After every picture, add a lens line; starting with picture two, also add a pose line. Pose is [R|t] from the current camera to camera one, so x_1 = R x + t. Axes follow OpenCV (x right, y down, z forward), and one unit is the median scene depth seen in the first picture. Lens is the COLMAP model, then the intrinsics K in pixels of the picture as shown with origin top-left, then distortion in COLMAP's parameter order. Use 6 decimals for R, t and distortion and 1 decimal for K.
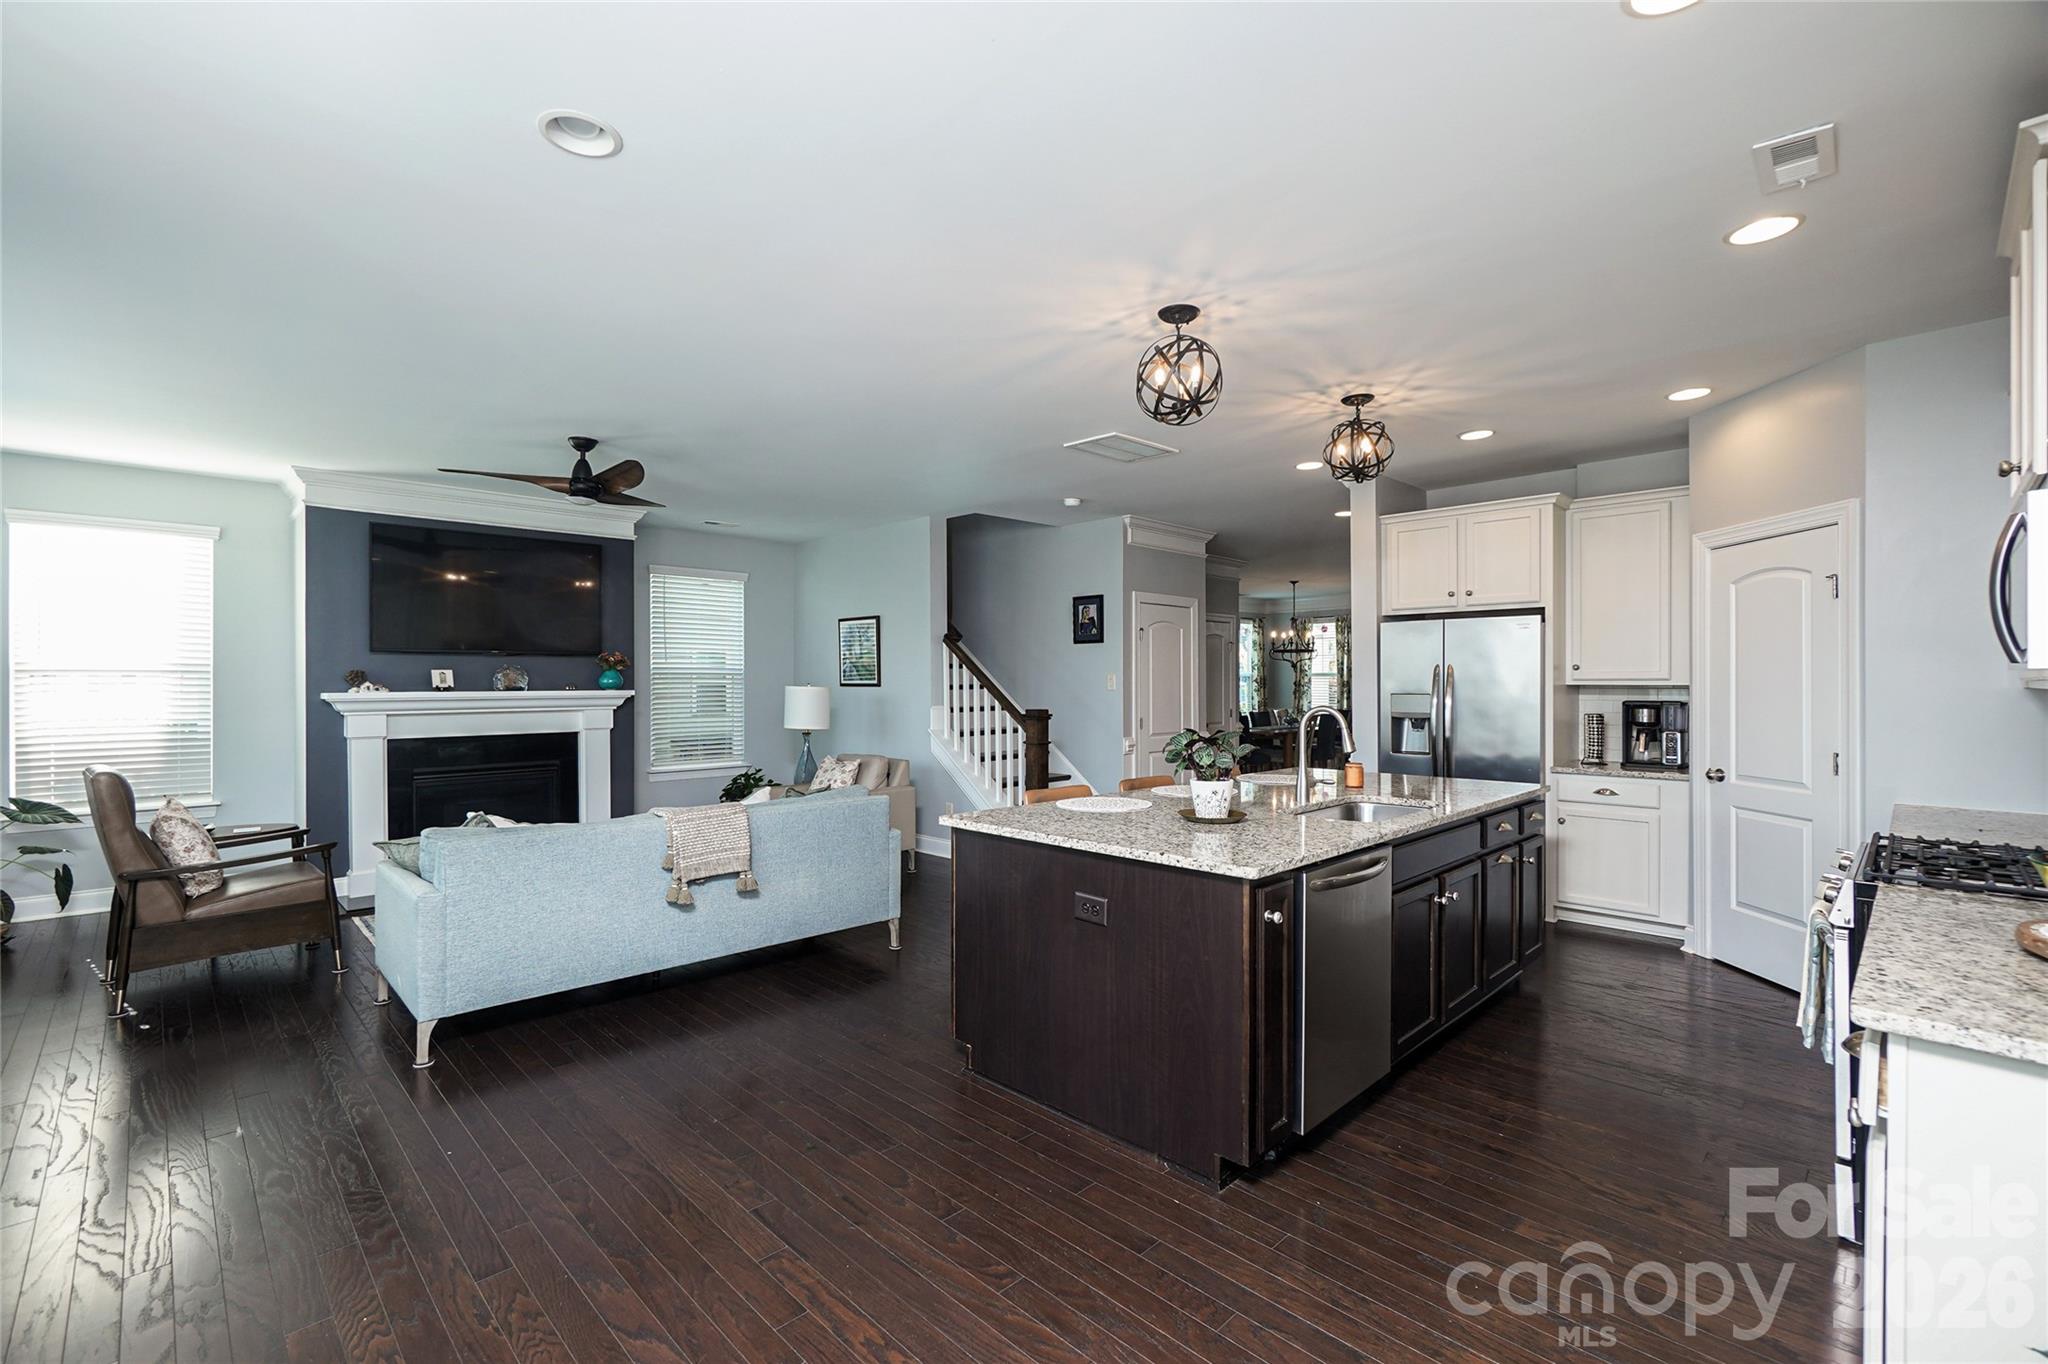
lens RADIAL K [[894.4, 0, 1007.3], [0, 894.4, 684.3], [0, 0, 1]] dist [0.000114, 0.000045]
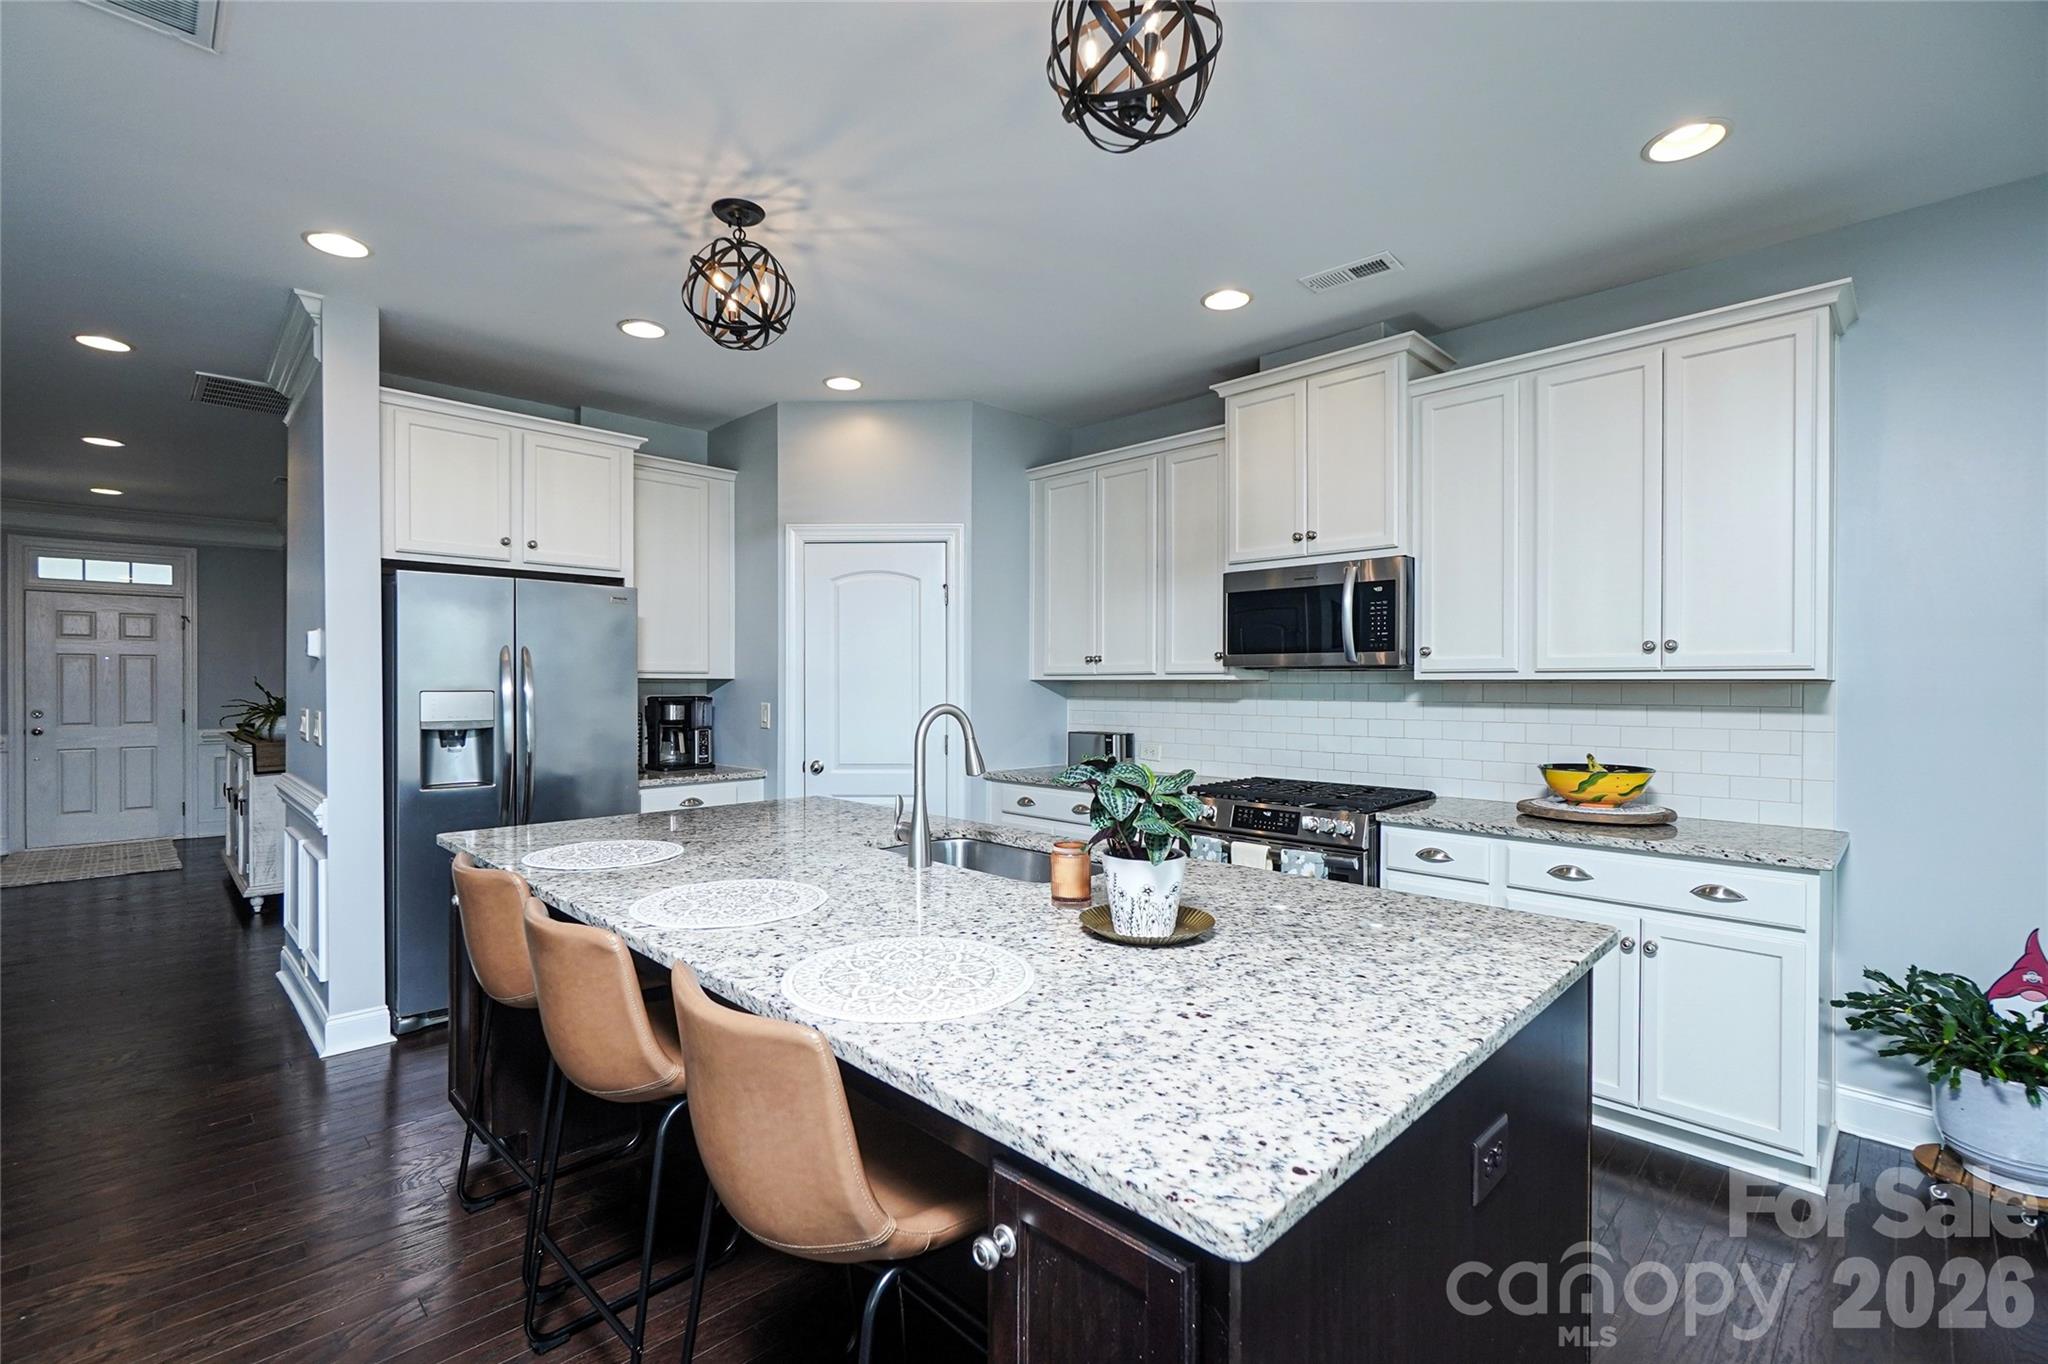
lens RADIAL K [[894.4, 0, 1007.3], [0, 894.4, 684.3], [0, 0, 1]] dist [0.000114, 0.000045]
pose [[-0.013988, 0.000616, 0.999902, -0.193829], [0.002055, 0.999998, -0.000587, 0.007558], [-0.999900, 0.002047, -0.013989, 0.693874]]
